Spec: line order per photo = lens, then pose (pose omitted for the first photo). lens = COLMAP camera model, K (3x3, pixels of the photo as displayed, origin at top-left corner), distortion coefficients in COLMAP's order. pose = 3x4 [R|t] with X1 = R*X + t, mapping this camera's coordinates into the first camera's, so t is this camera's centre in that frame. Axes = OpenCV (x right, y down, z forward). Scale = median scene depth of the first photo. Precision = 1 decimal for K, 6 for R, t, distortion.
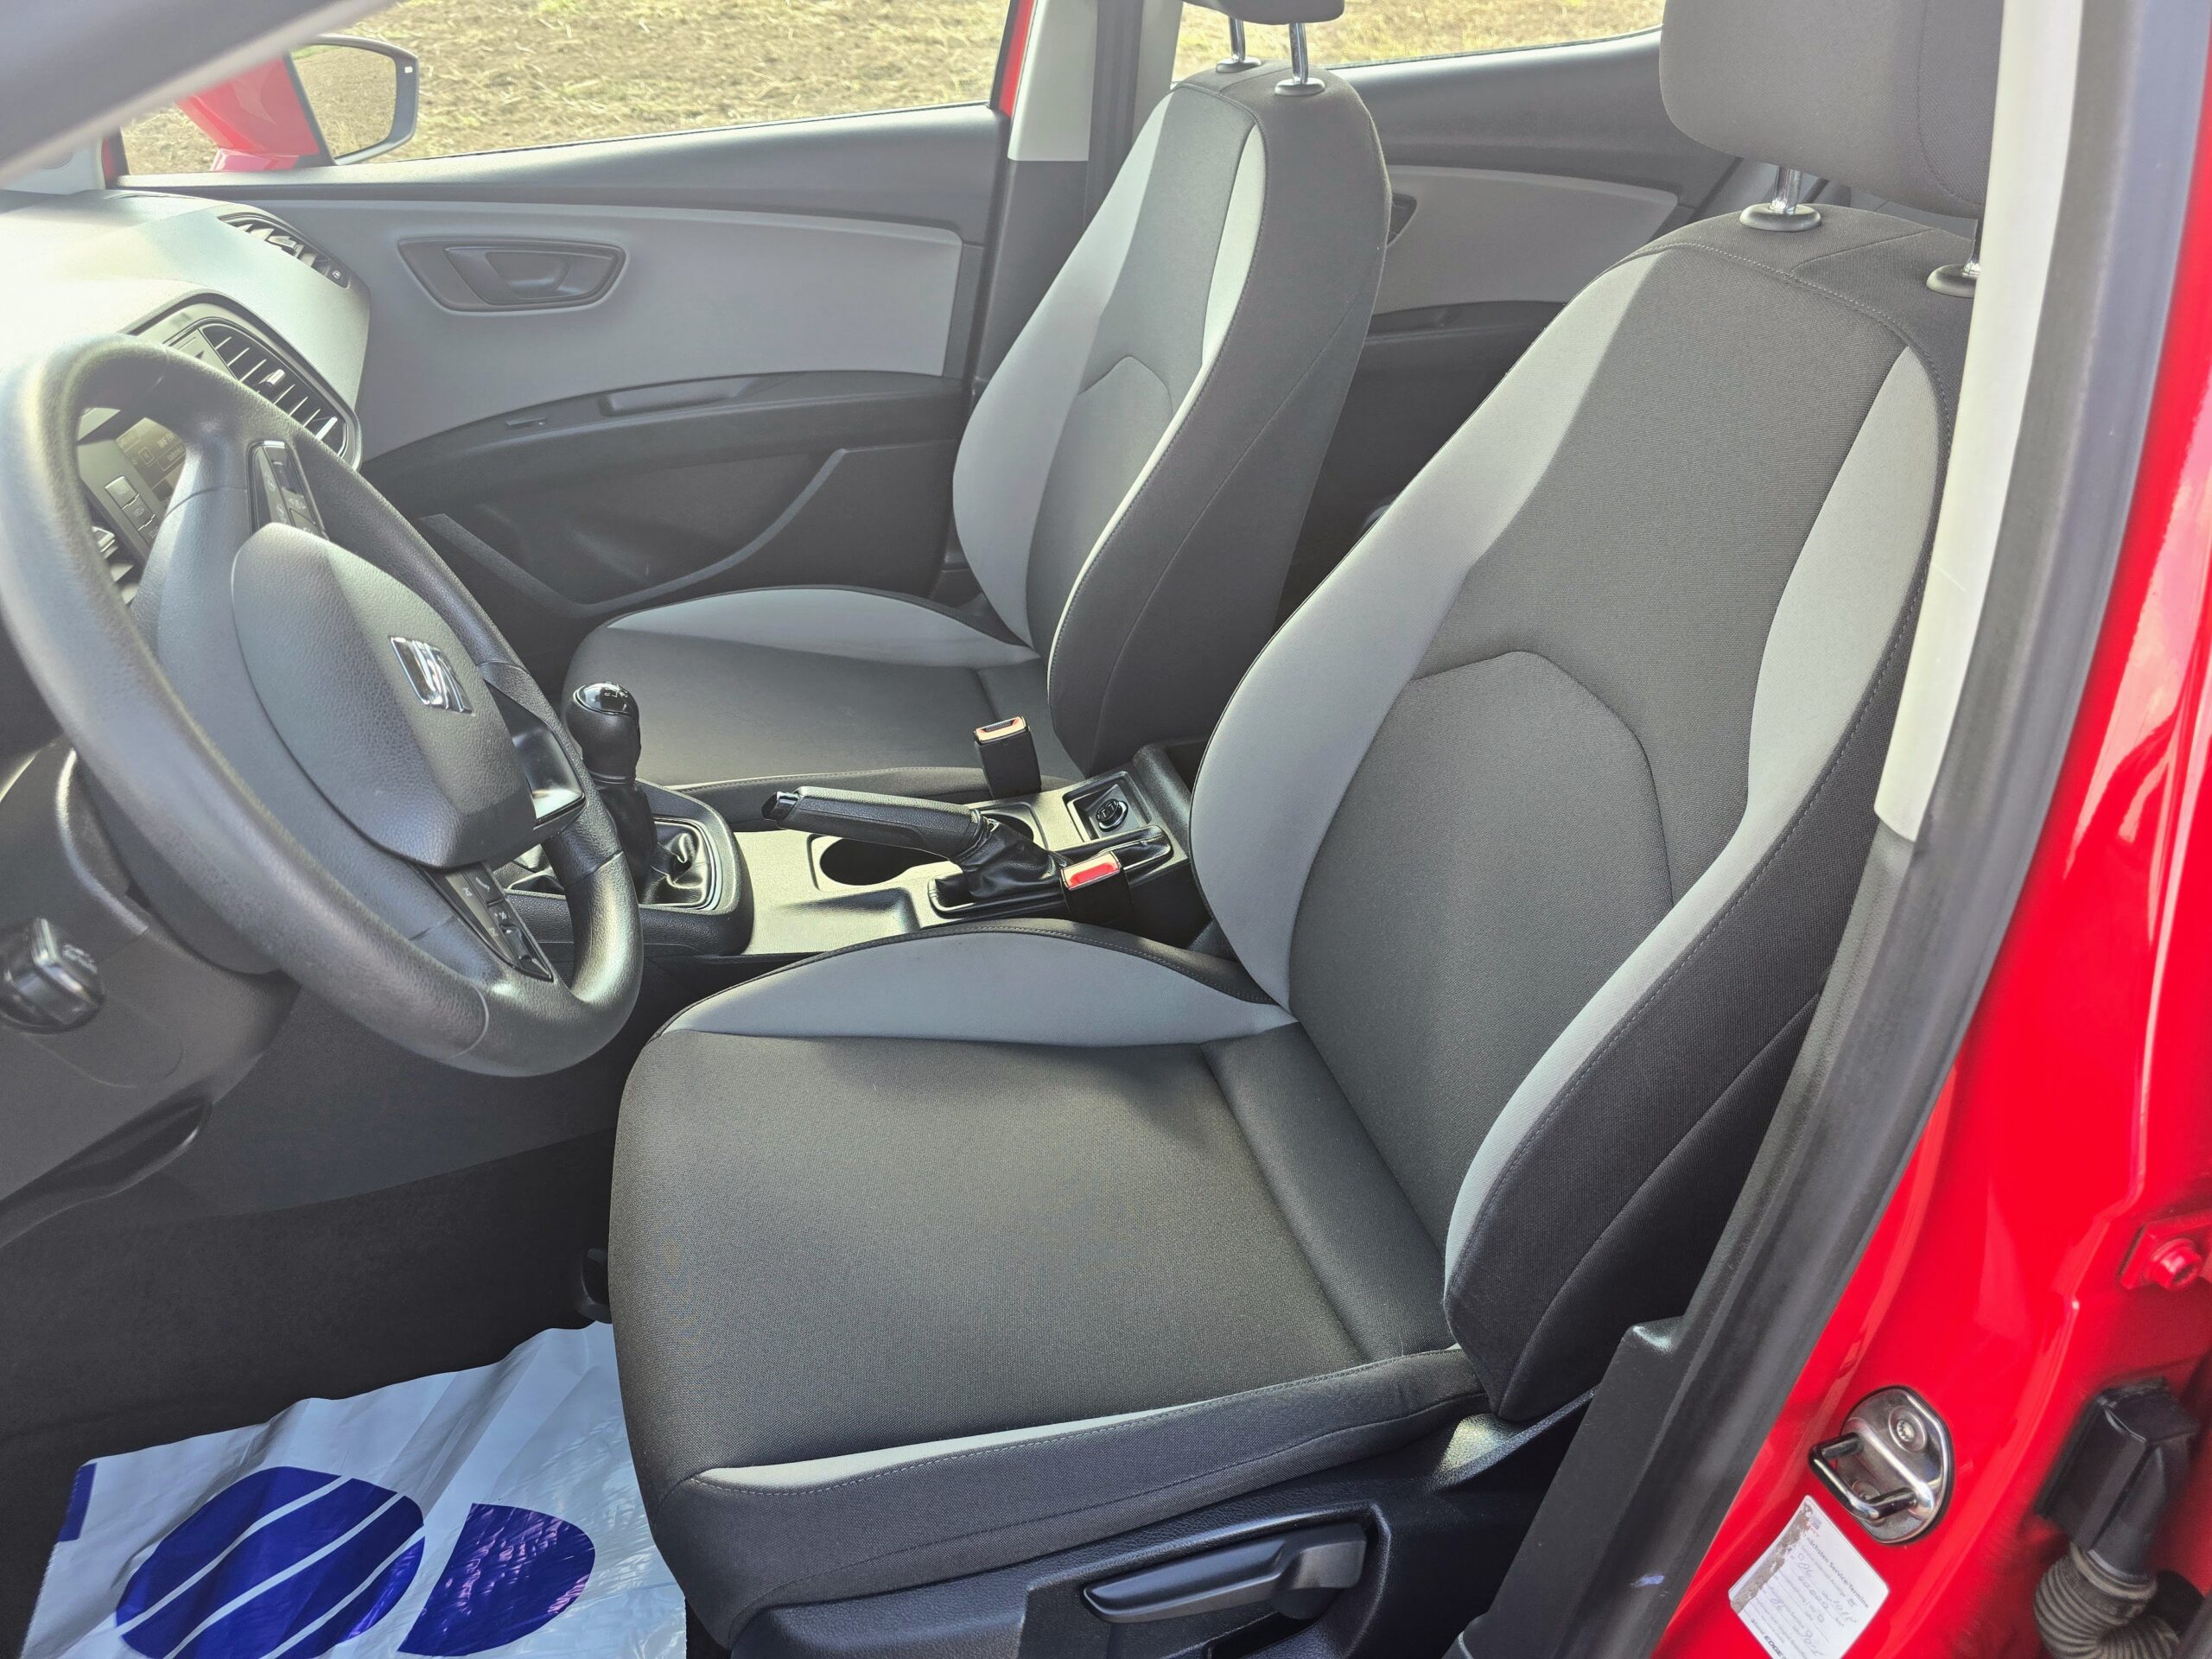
lens RADIAL K [[1506.2, 0, 1106.0], [0, 1506.2, 829.5], [0, 0, 1]] dist [0.047715, -0.039694]
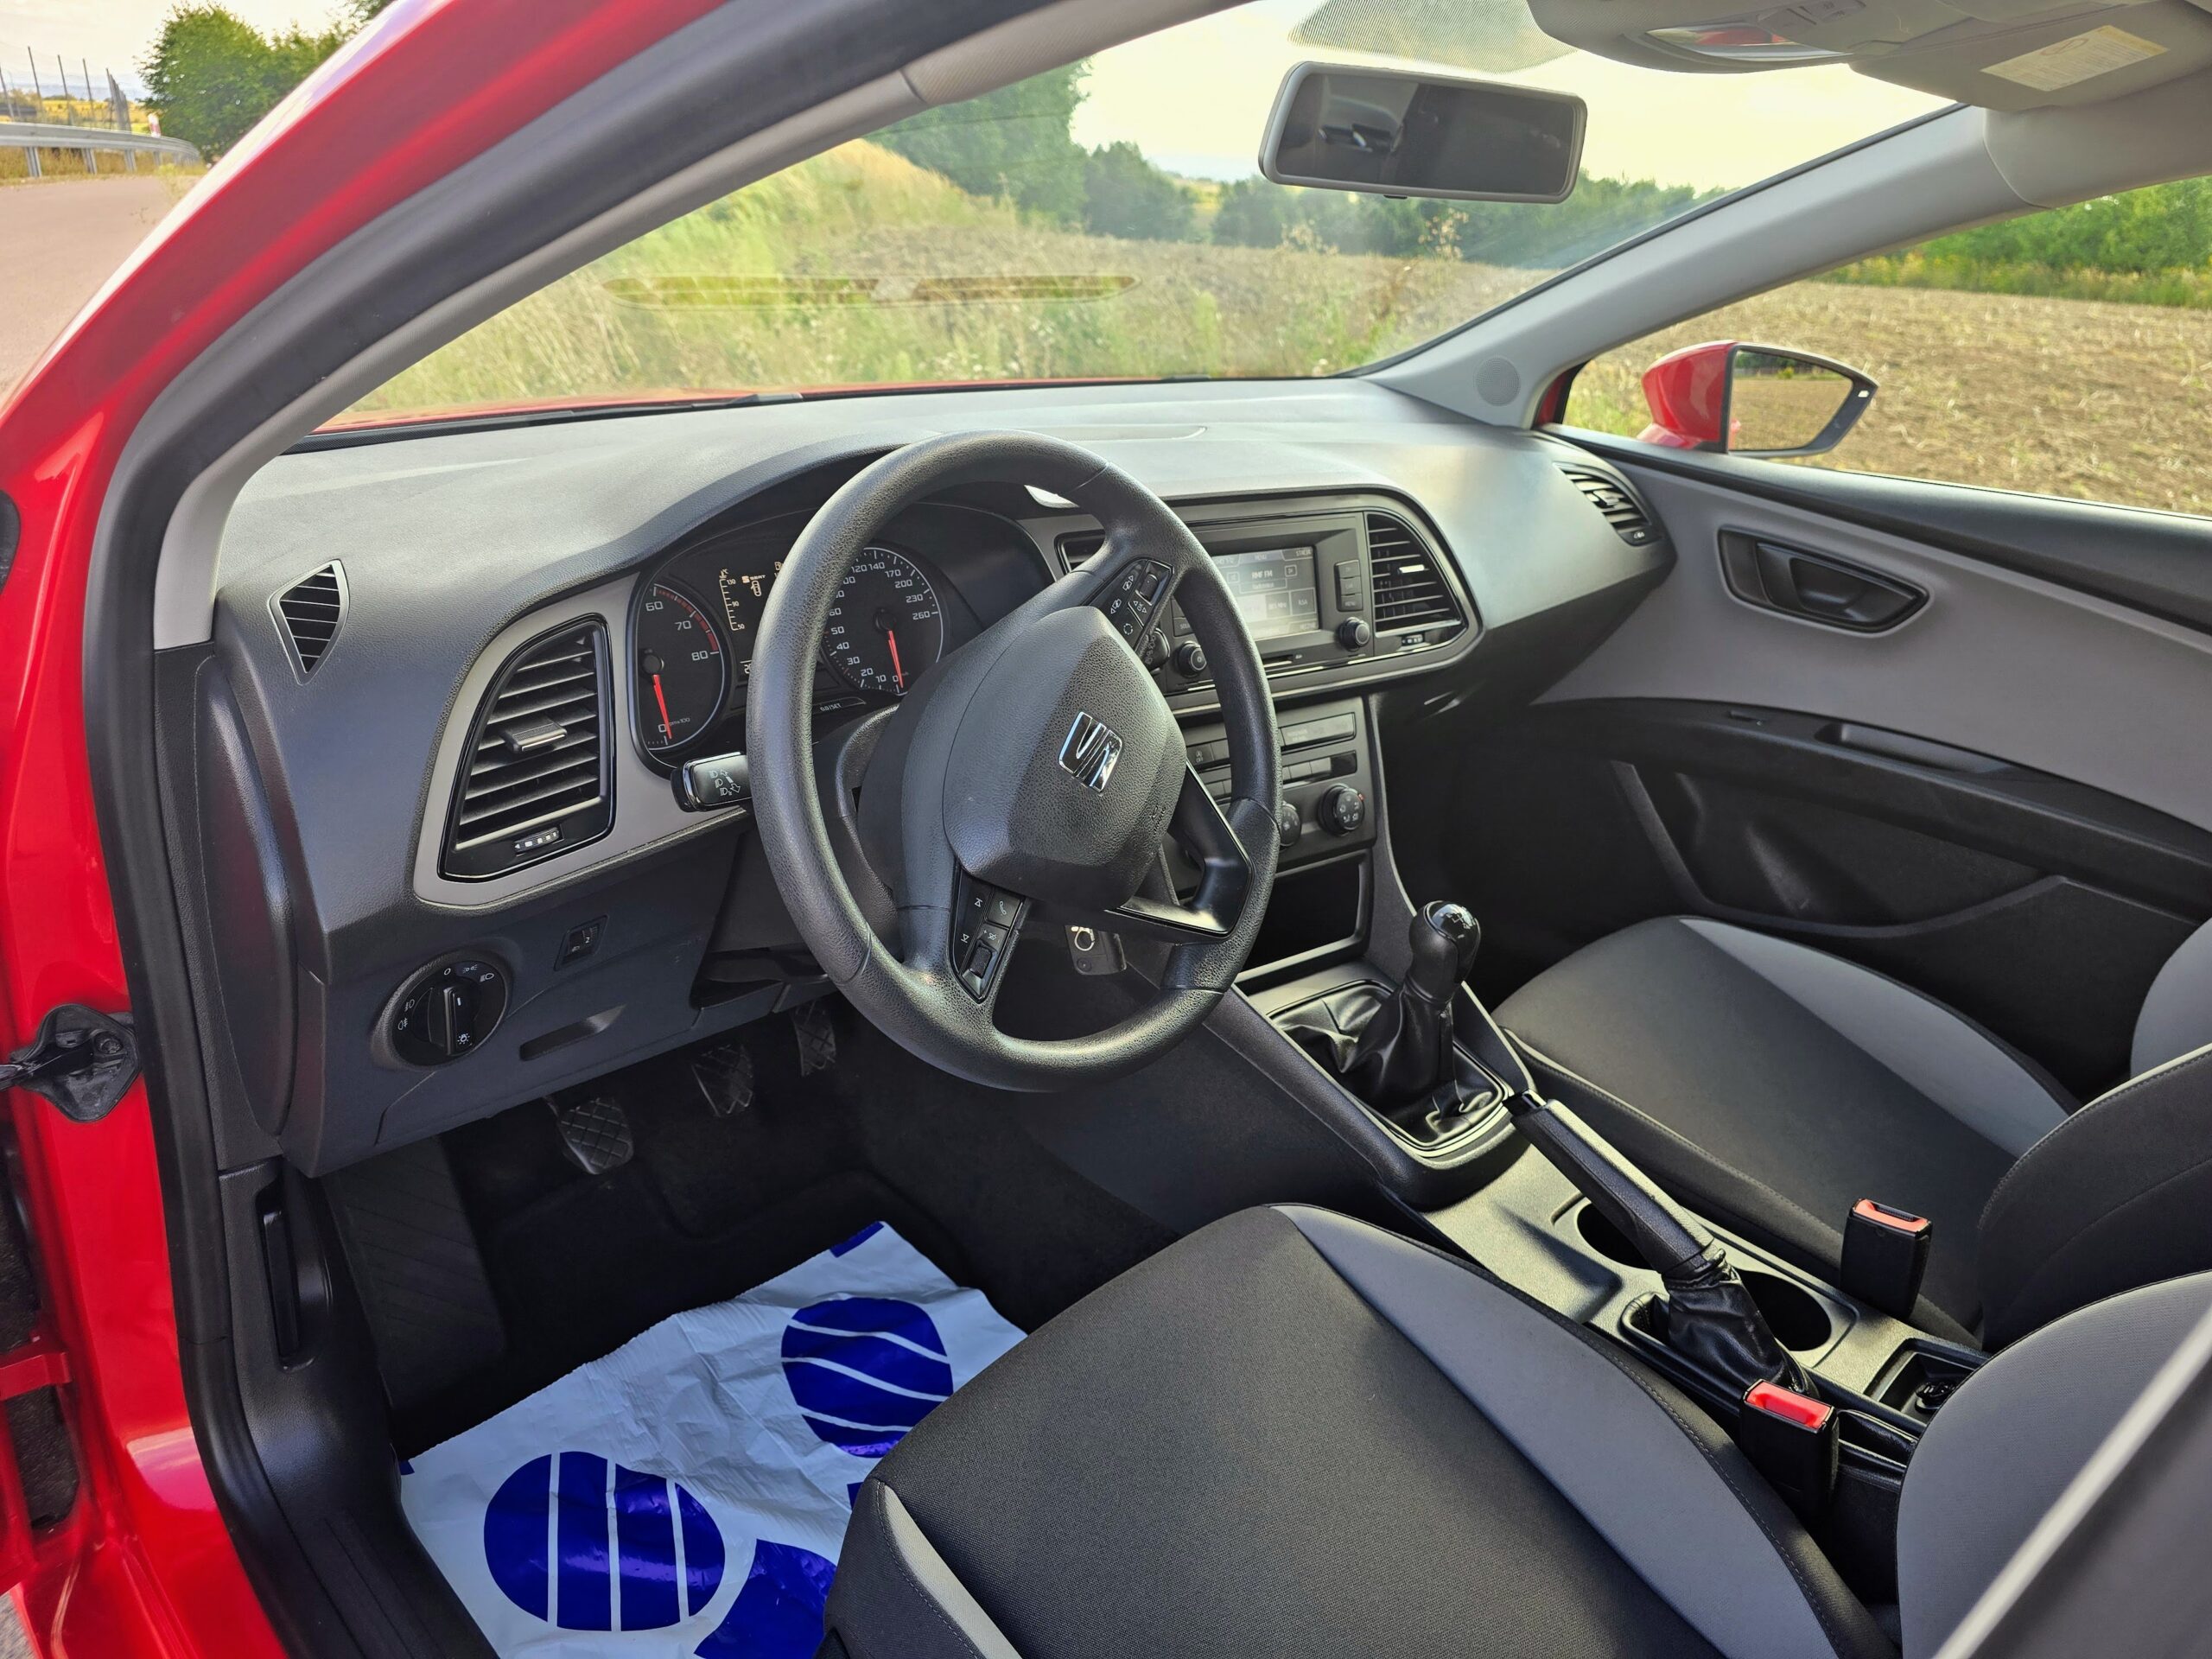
lens RADIAL K [[1506.2, 0, 1106.0], [0, 1506.2, 829.5], [0, 0, 1]] dist [0.047715, -0.039694]
pose [[0.486908, 0.404808, -0.773984, 0.282951], [-0.539666, 0.836175, 0.097835, -0.099613], [0.686791, 0.370056, 0.625601, 0.147118]]
